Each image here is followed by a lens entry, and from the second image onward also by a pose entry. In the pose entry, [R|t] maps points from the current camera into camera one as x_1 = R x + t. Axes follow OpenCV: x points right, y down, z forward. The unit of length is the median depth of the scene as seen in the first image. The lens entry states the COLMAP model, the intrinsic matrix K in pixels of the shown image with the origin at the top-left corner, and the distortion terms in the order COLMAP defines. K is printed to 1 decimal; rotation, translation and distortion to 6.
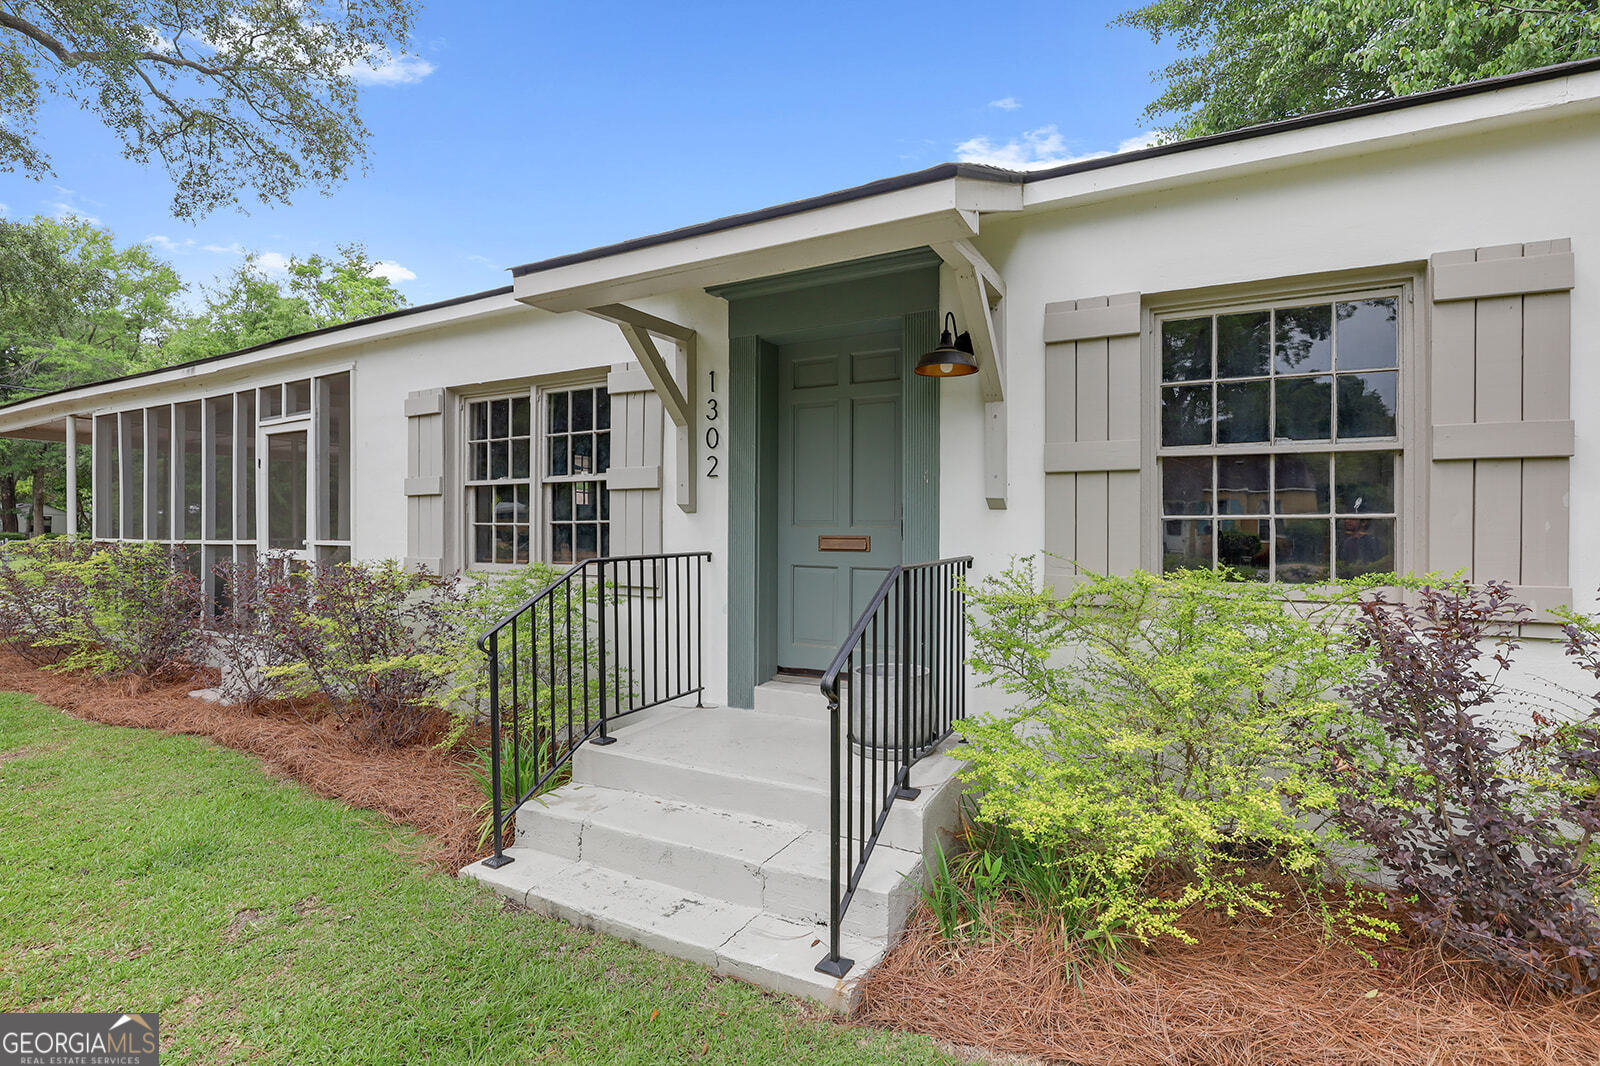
lens RADIAL K [[749.3, 0, 813.8], [0, 749.3, 532.0], [0, 0, 1]] dist [-0.026040, 0.000910]
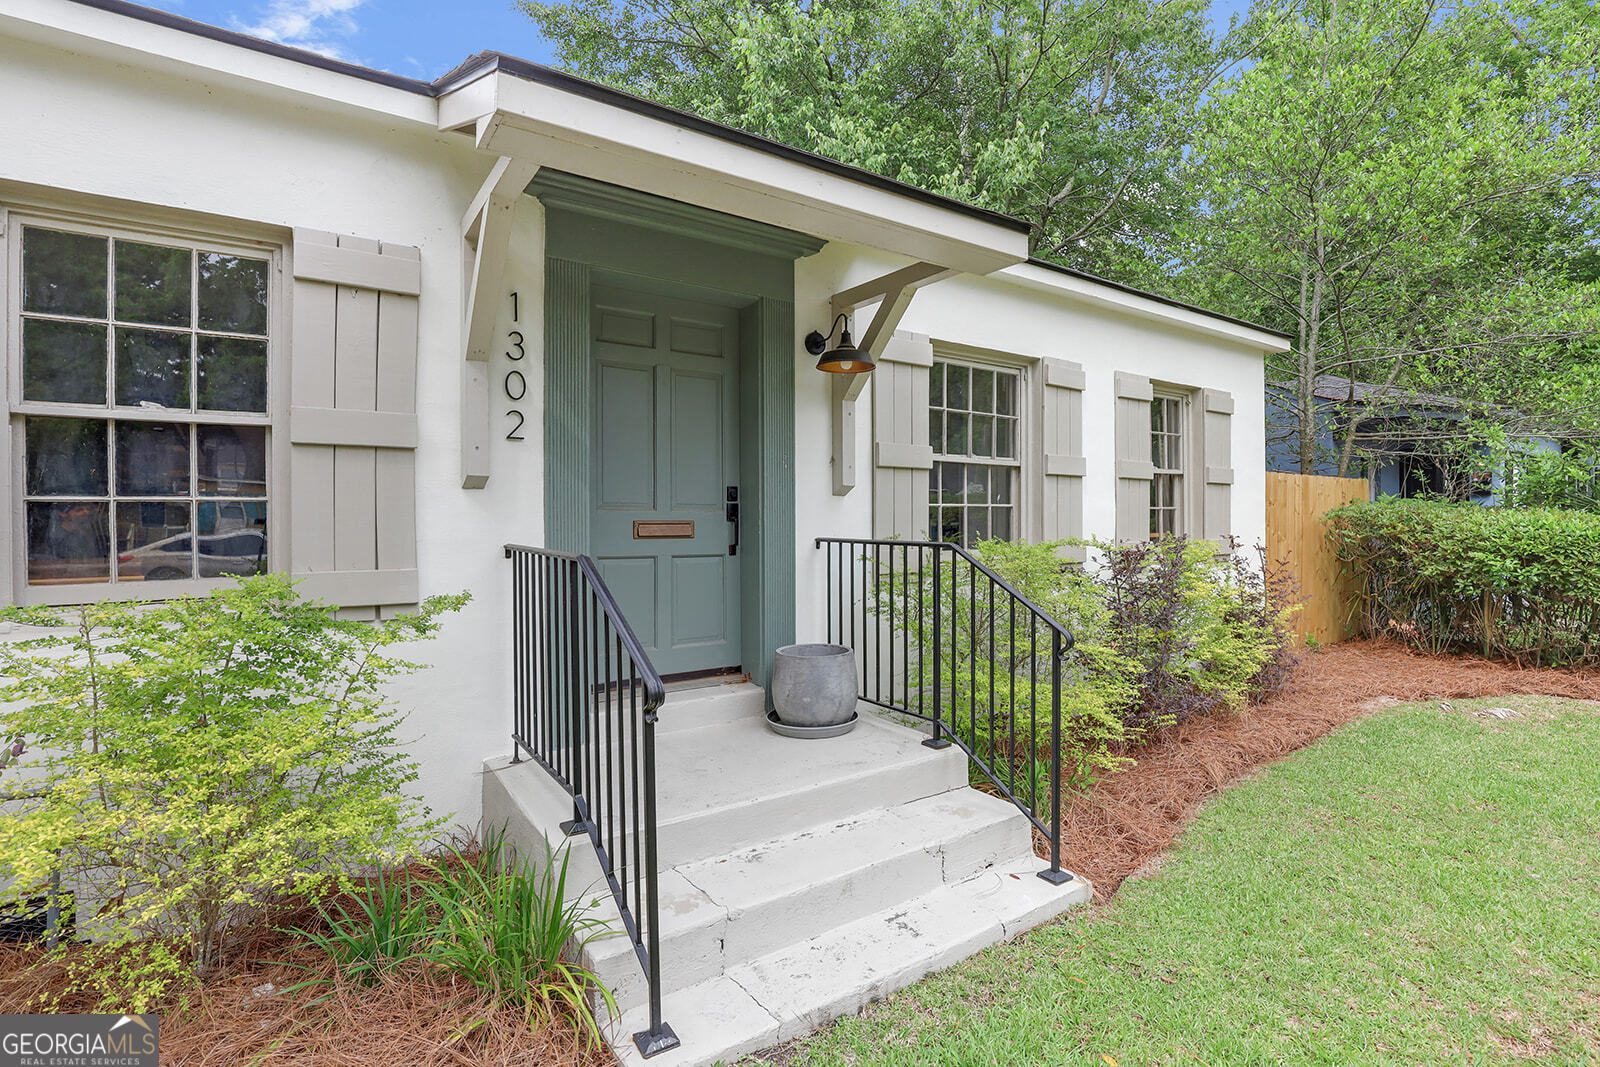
lens RADIAL K [[749.3, 0, 813.8], [0, 749.3, 532.5], [0, 0, 1]] dist [-0.026040, 0.000910]
pose [[0.463131, -0.018550, 0.886096, -0.608921], [0.006258, 0.999824, 0.017660, 0.004017], [-0.886268, -0.002634, 0.463166, 0.399212]]
